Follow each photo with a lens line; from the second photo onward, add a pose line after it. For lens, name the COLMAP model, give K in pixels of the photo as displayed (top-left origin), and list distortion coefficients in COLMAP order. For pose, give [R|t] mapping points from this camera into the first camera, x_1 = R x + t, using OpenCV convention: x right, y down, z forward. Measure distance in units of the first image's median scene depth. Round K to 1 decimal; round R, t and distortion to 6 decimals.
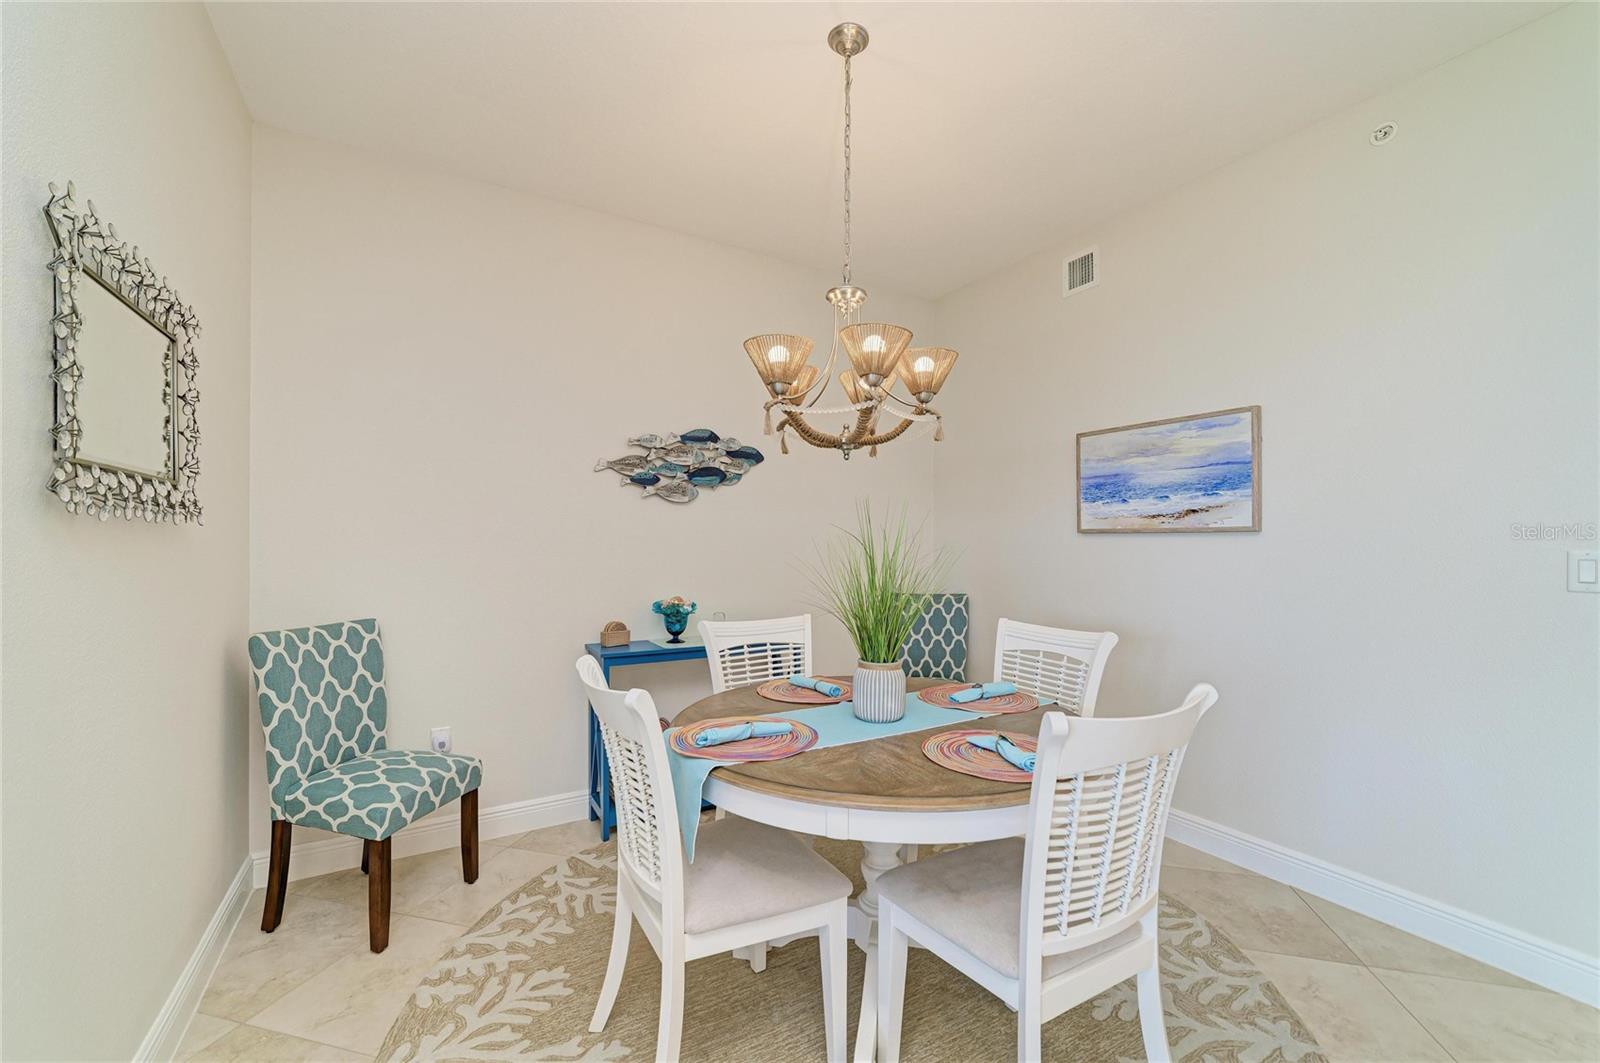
lens RADIAL K [[642.0, 0, 803.5], [0, 642.0, 540.6], [0, 0, 1]] dist [-0.008234, 0.000784]
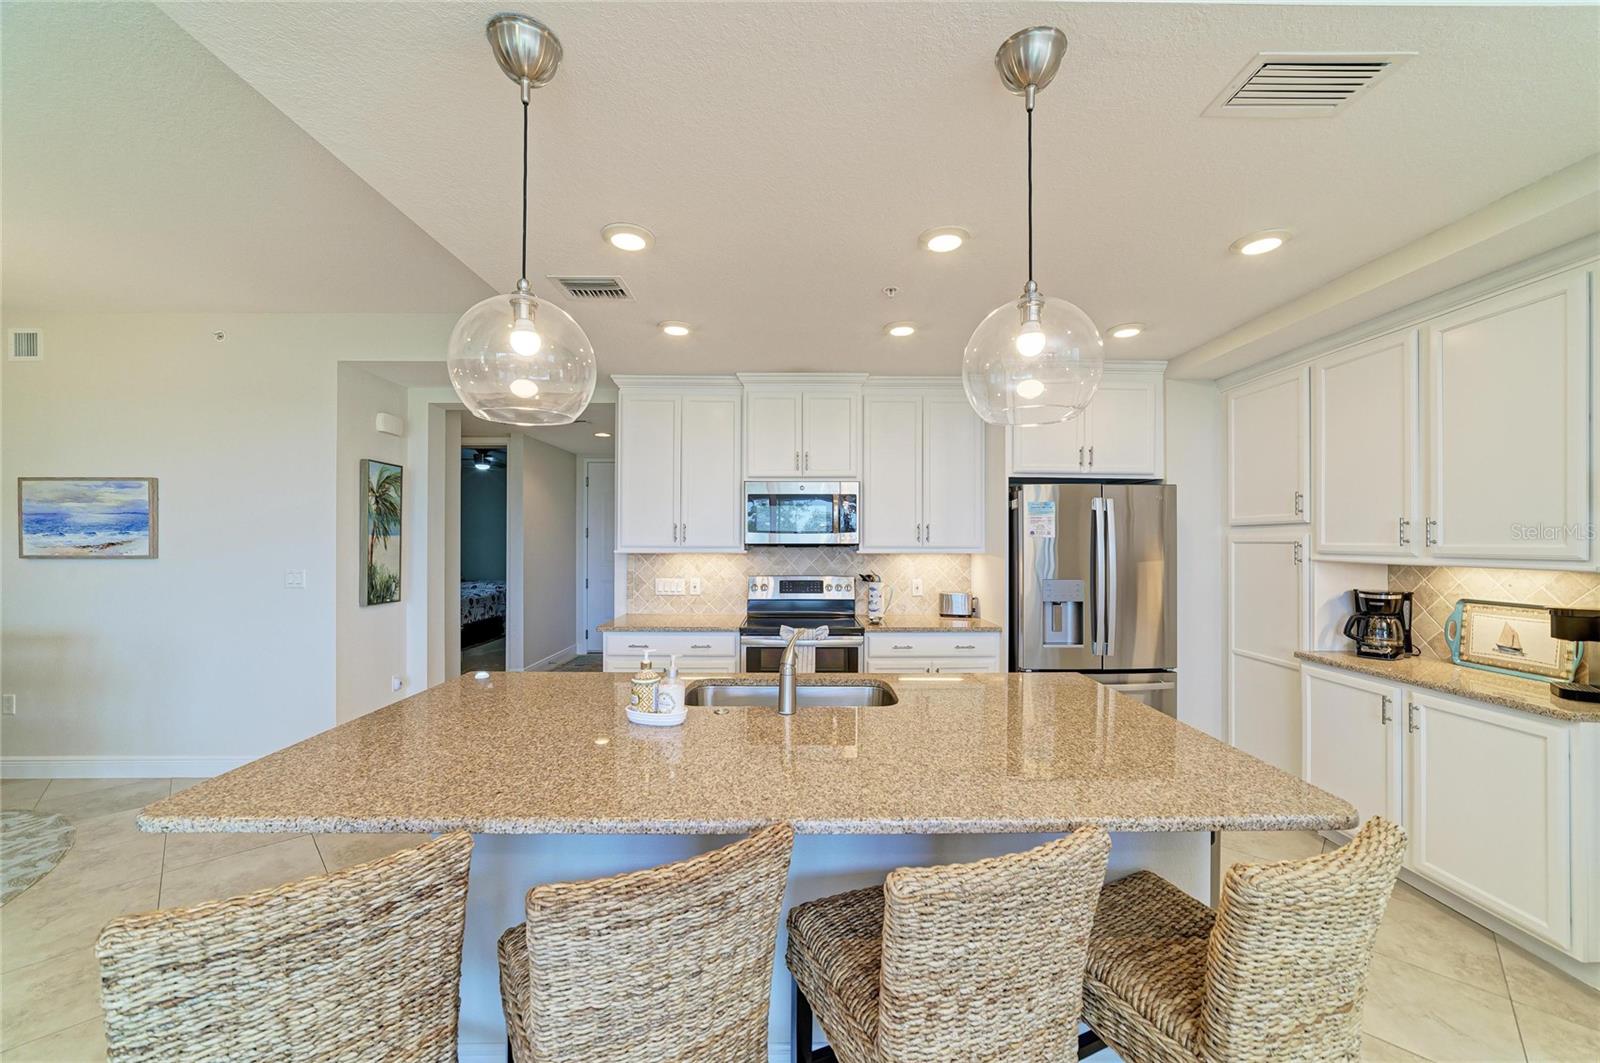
lens RADIAL K [[609.8, 0, 804.0], [0, 609.8, 540.2], [0, 0, 1]] dist [-0.019700, 0.006927]
pose [[0.506837, -0.001348, 0.862041, 0.206509], [0.000594, 0.999999, 0.001214, -0.049336], [-0.862041, -0.000103, 0.506838, -0.915049]]
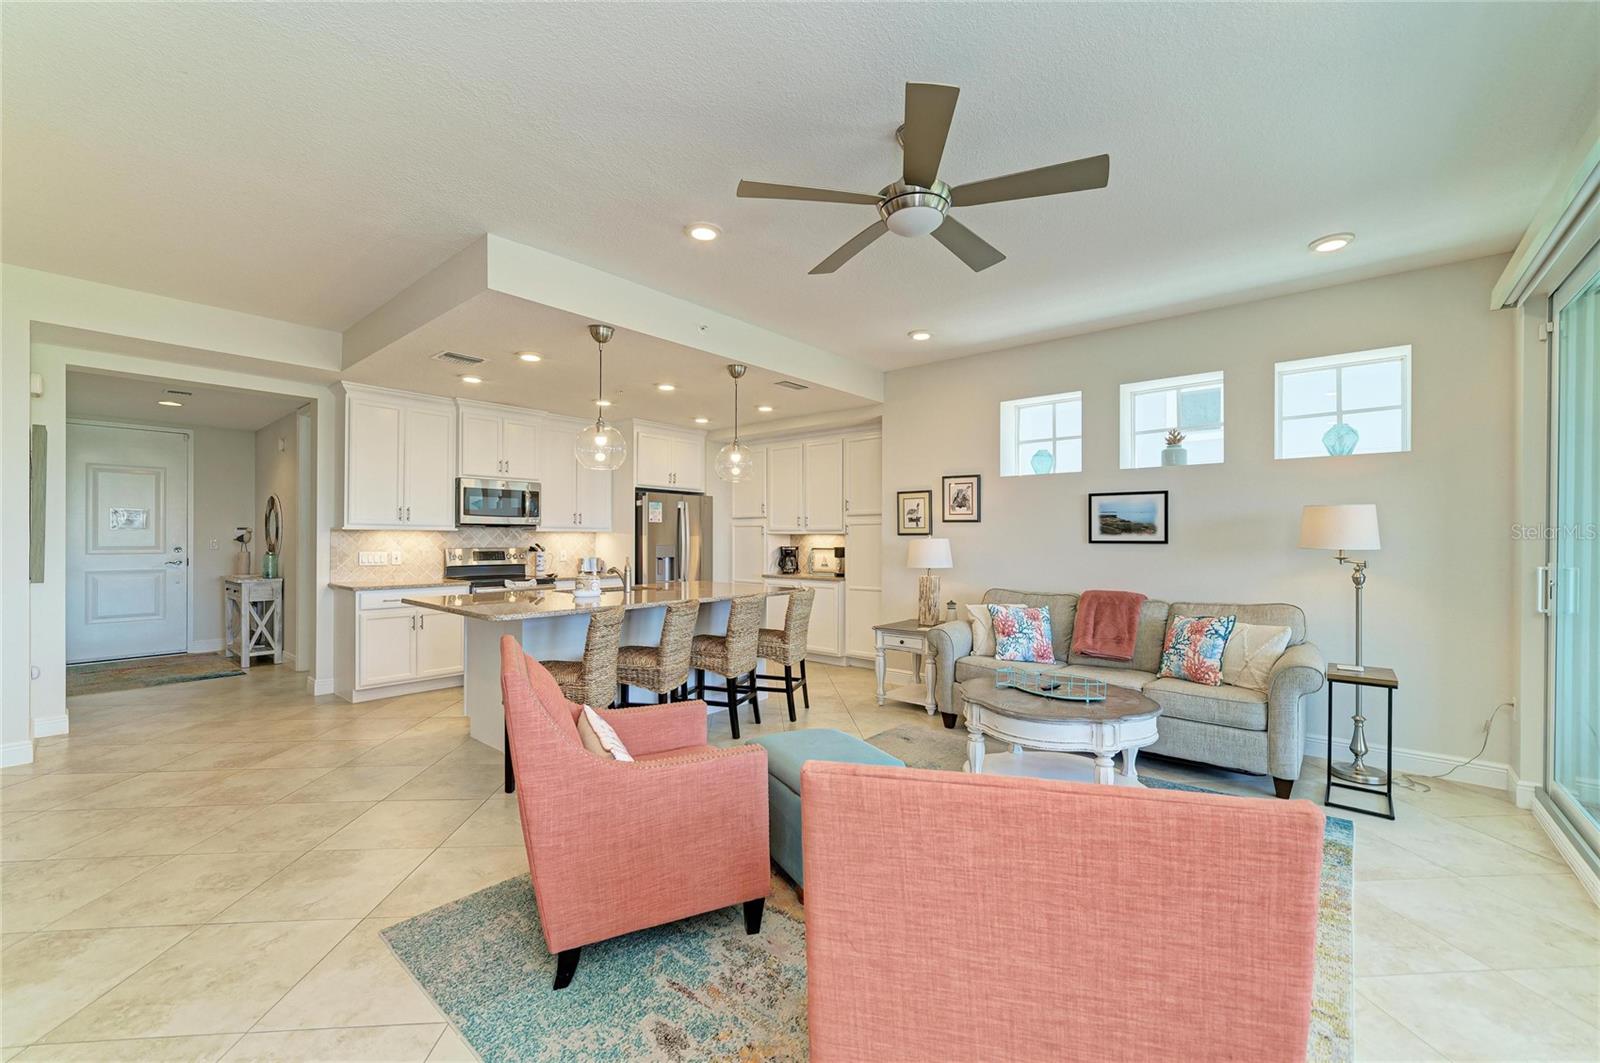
lens RADIAL K [[642.0, 0, 803.5], [0, 642.0, 540.6], [0, 0, 1]] dist [-0.008234, 0.000784]
pose [[-0.317862, -0.007227, 0.948109, -0.845814], [-0.003334, 0.999973, 0.006504, -0.004495], [-0.948131, -0.001094, -0.317878, -0.492148]]
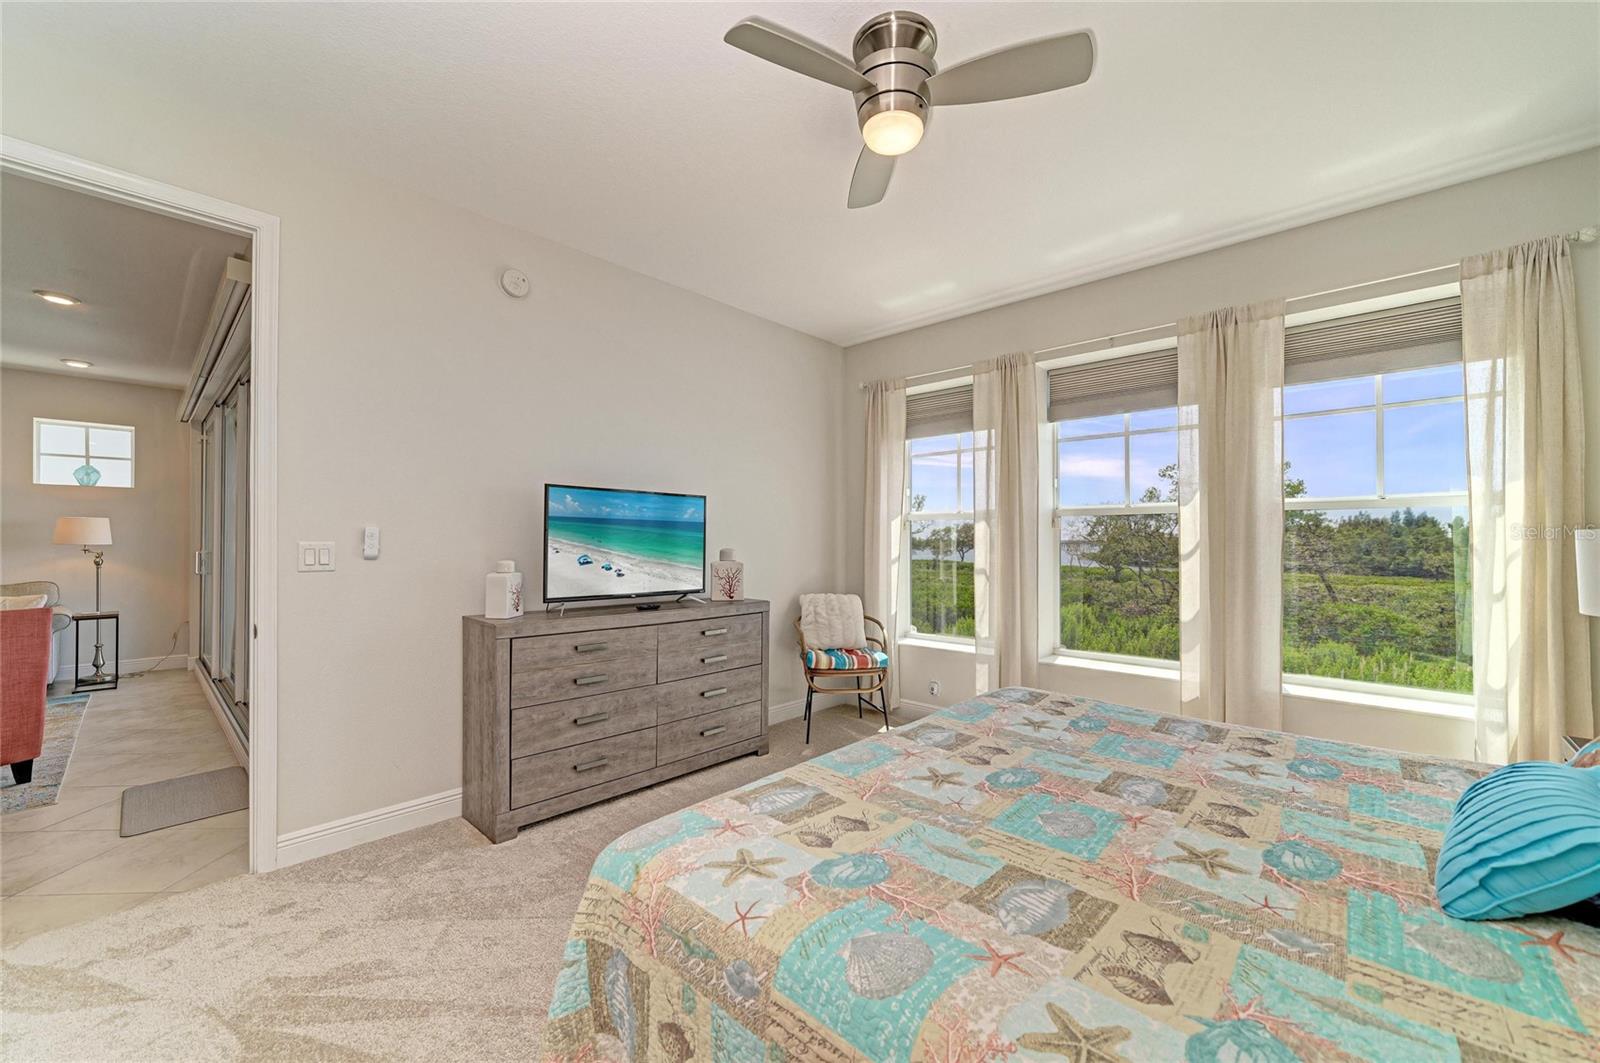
lens RADIAL K [[633.3, 0, 805.4], [0, 633.3, 535.0], [0, 0, 1]] dist [-0.001378, 0.000054]
pose [[-0.960292, -0.007622, -0.278892, -1.596940], [-0.004668, 0.999926, -0.011254, -0.001050], [0.278957, -0.009506, -0.960257, 0.632623]]
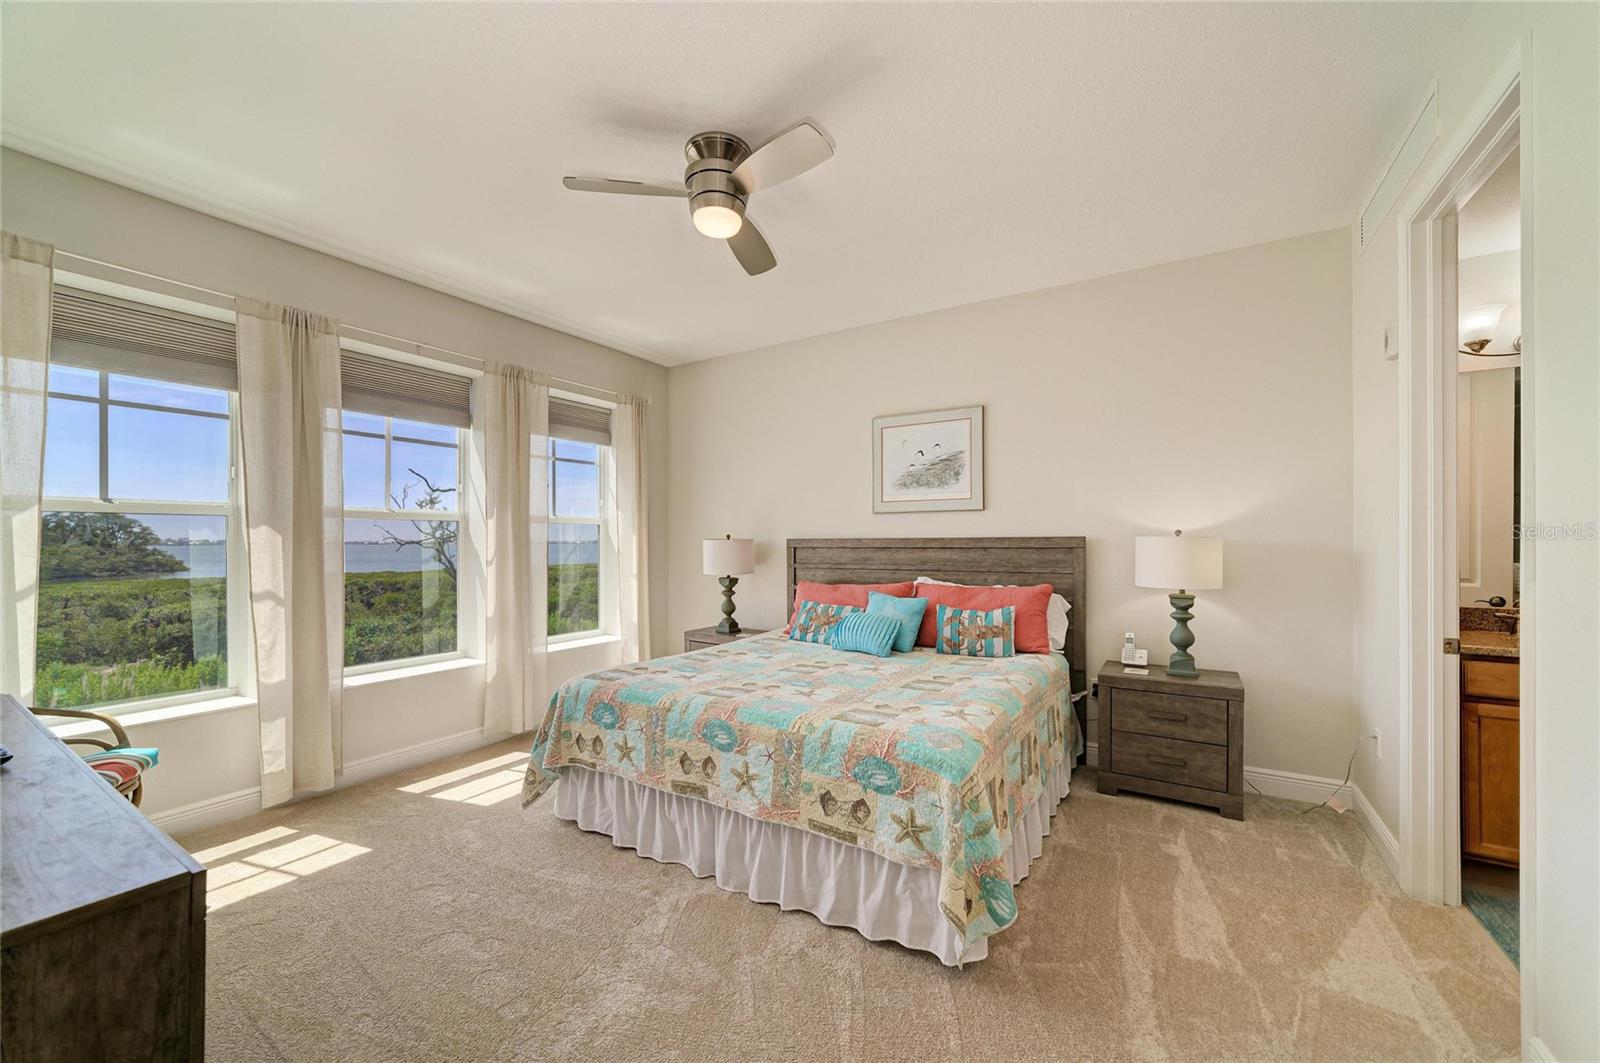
lens RADIAL K [[609.8, 0, 804.0], [0, 609.8, 540.2], [0, 0, 1]] dist [-0.019700, 0.006927]
pose [[0.454164, -0.007247, -0.890888, -1.099871], [0.001927, 0.999973, -0.007152, -0.007384], [0.890916, 0.001531, 0.454166, -0.254786]]
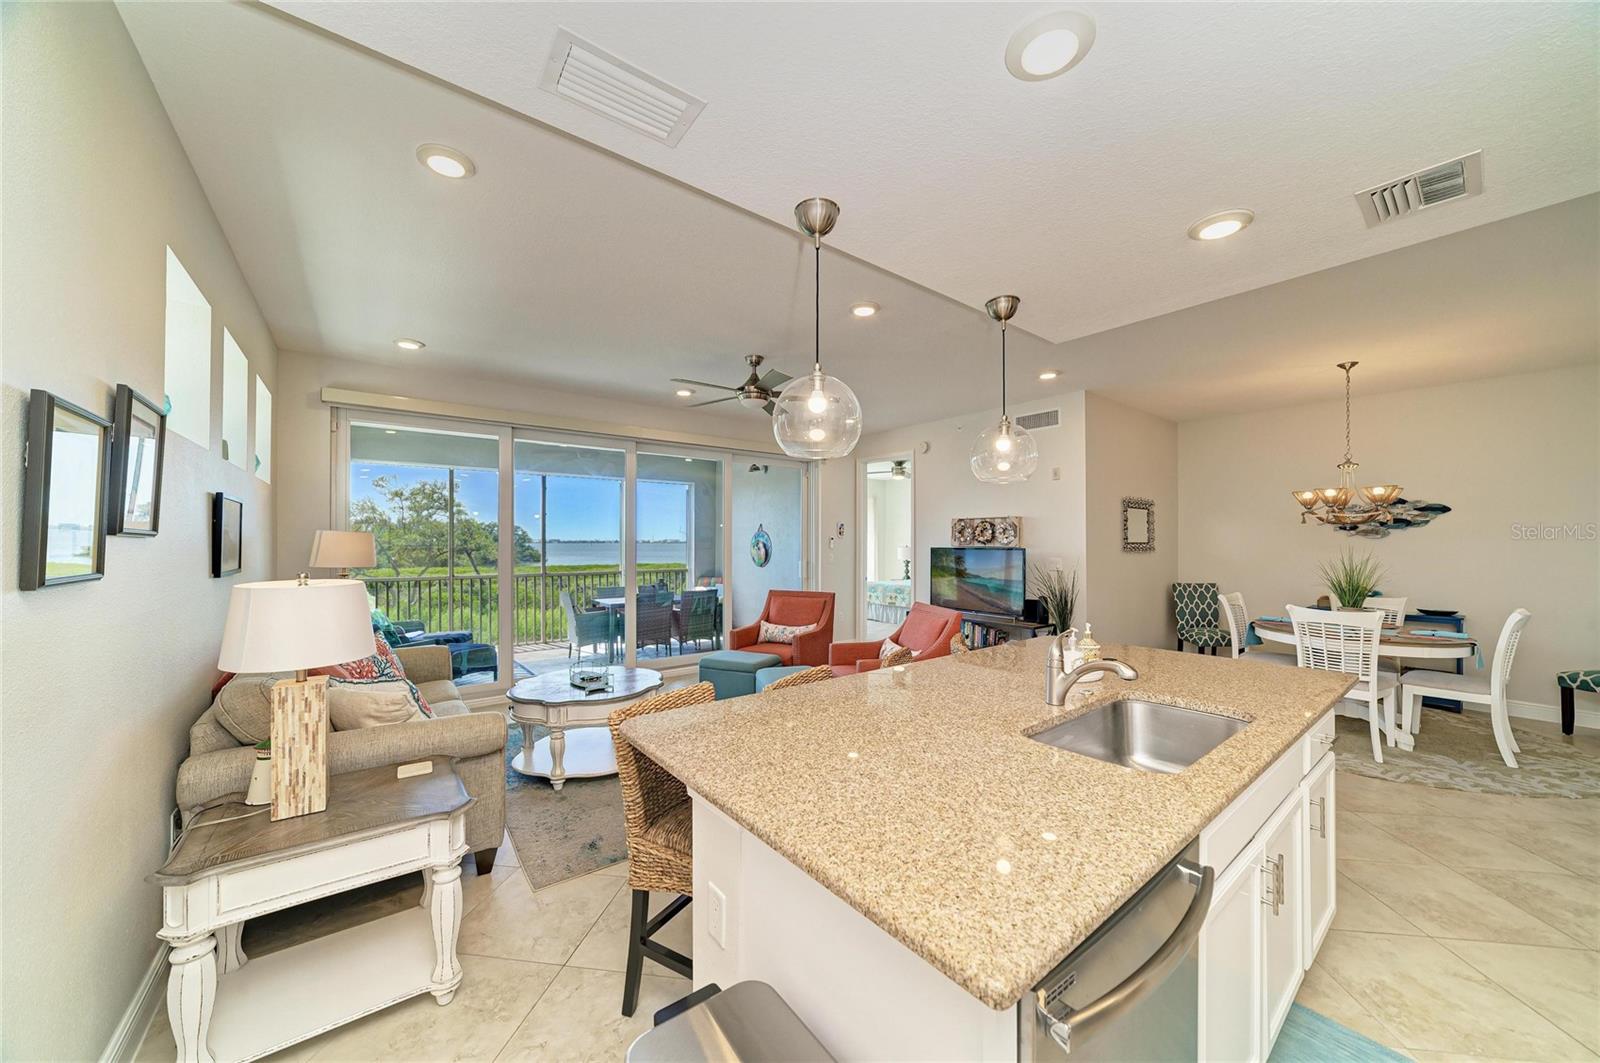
lens RADIAL K [[563.6, 0, 803.7], [0, 563.6, 542.5], [0, 0, 1]] dist [-0.017216, 0.000229]
pose [[0.117889, -0.002293, -0.993024, 1.301911], [-0.002690, 0.999993, -0.002629, -0.040549], [0.993023, 0.002981, 0.117882, -0.919555]]
